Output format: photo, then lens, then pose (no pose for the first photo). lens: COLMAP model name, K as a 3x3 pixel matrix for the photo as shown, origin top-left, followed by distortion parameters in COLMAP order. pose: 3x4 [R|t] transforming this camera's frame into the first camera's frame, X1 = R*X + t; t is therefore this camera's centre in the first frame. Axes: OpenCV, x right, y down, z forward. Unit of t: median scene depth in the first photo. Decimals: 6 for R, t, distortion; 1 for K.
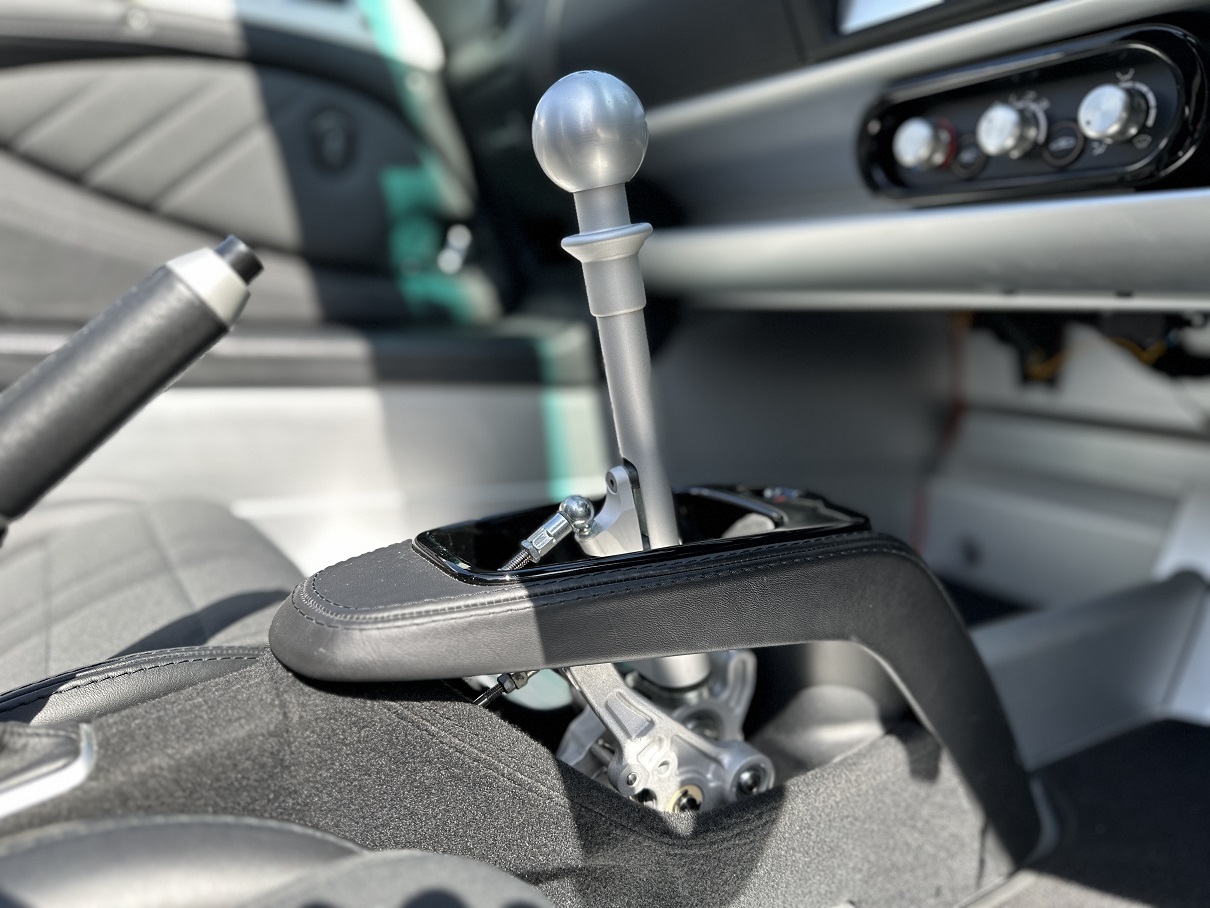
lens RADIAL K [[884.5, 0, 605.9], [0, 884.5, 454.7], [0, 0, 1]] dist [-0.000029, -0.009164]
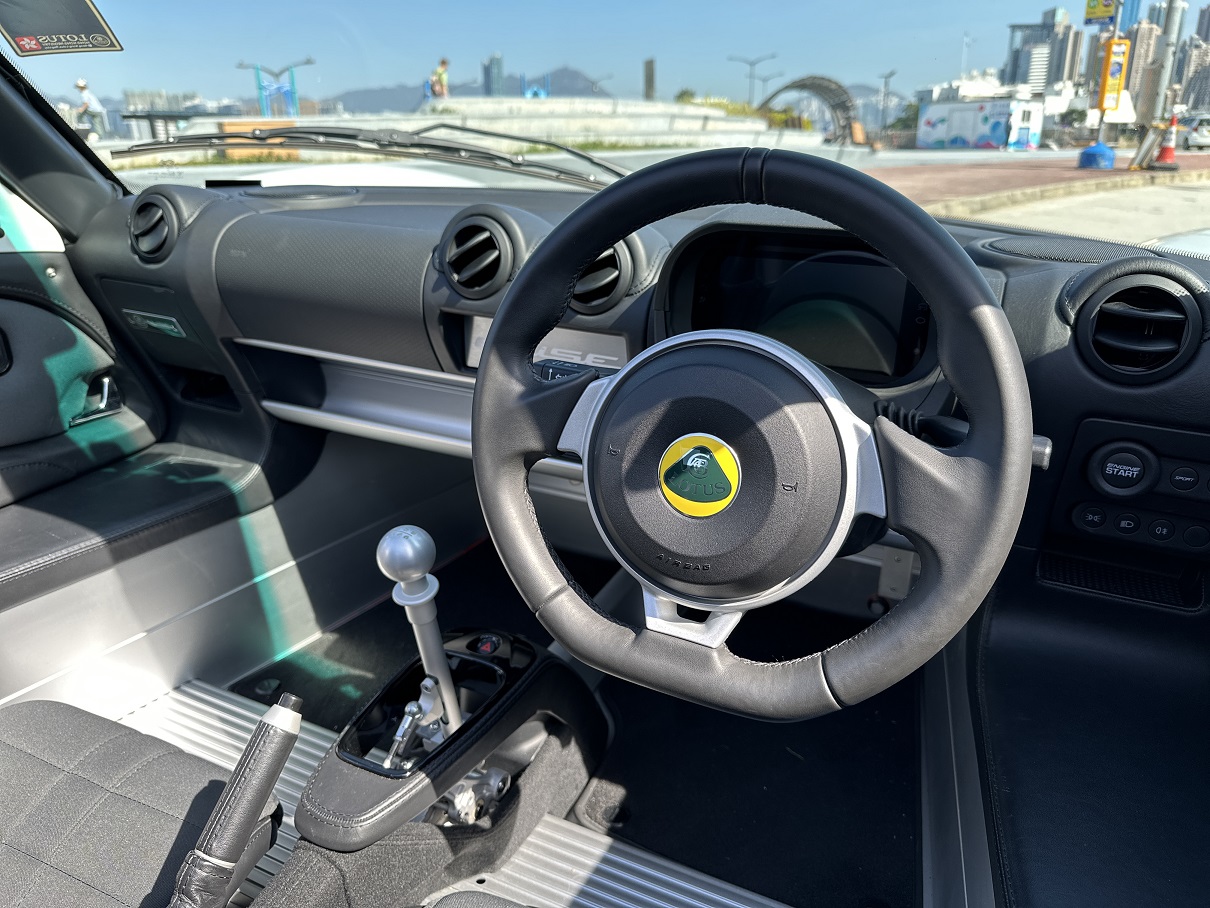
lens RADIAL K [[884.5, 0, 598.7], [0, 884.5, 453.5], [0, 0, 1]] dist [-0.000029, -0.009164]
pose [[0.834355, -0.220242, 0.505317, -0.554181], [0.090244, 0.958920, 0.268939, -0.972296], [-0.543791, -0.178789, 0.819955, -0.759009]]
